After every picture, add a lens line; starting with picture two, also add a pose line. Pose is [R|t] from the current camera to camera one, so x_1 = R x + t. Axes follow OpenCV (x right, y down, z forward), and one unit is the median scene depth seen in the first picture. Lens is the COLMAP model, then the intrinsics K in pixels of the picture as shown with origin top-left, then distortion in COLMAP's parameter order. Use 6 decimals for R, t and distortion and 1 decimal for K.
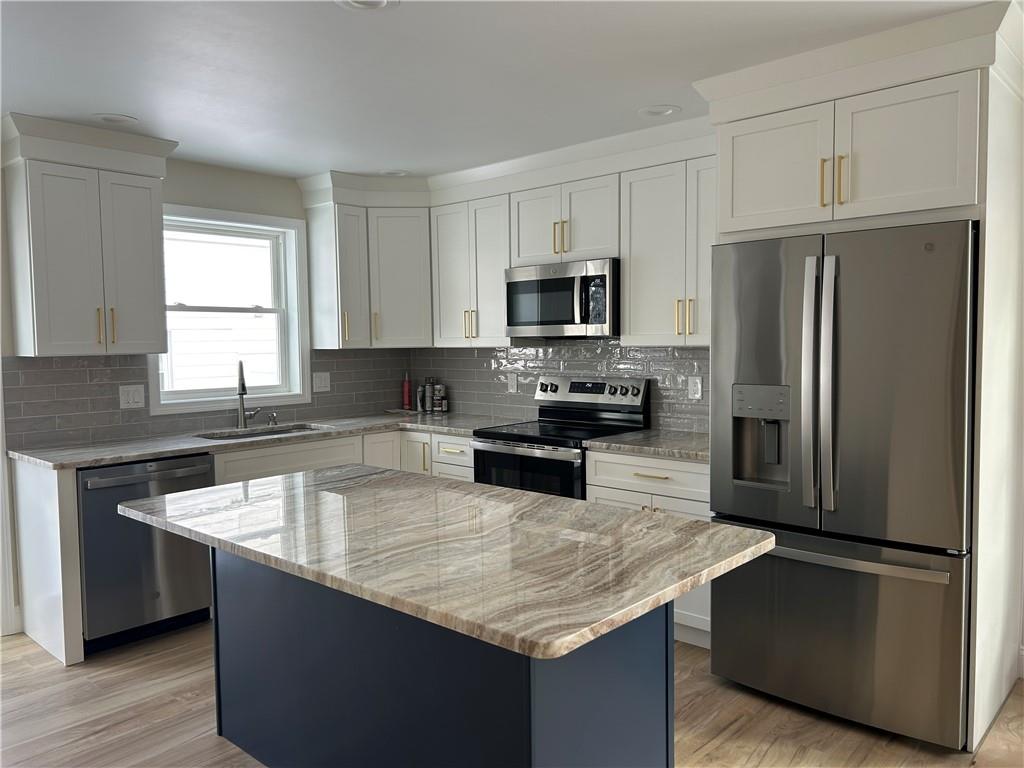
lens RADIAL K [[772.5, 0, 516.2], [0, 772.5, 384.1], [0, 0, 1]] dist [0.052783, -0.056102]
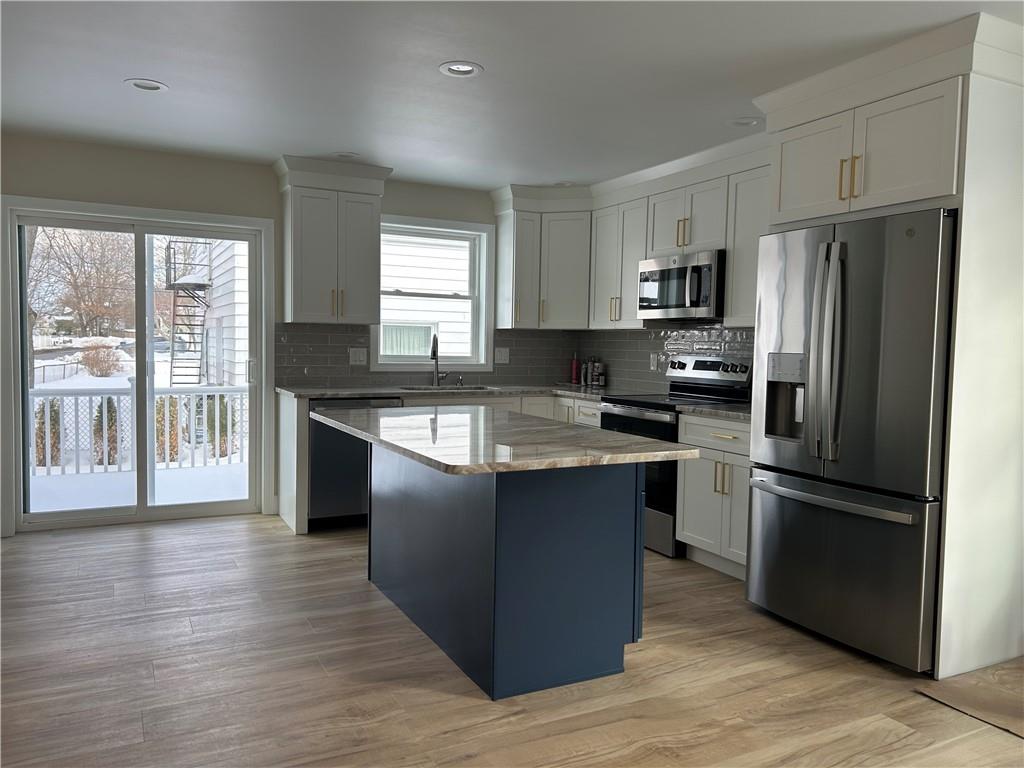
lens RADIAL K [[772.5, 0, 509.6], [0, 772.5, 387.8], [0, 0, 1]] dist [0.052783, -0.056102]
pose [[0.933688, 0.052223, -0.354258, 0.236558], [-0.052881, 0.998570, 0.007830, 0.045460], [0.354160, 0.011422, 0.935115, -0.172630]]
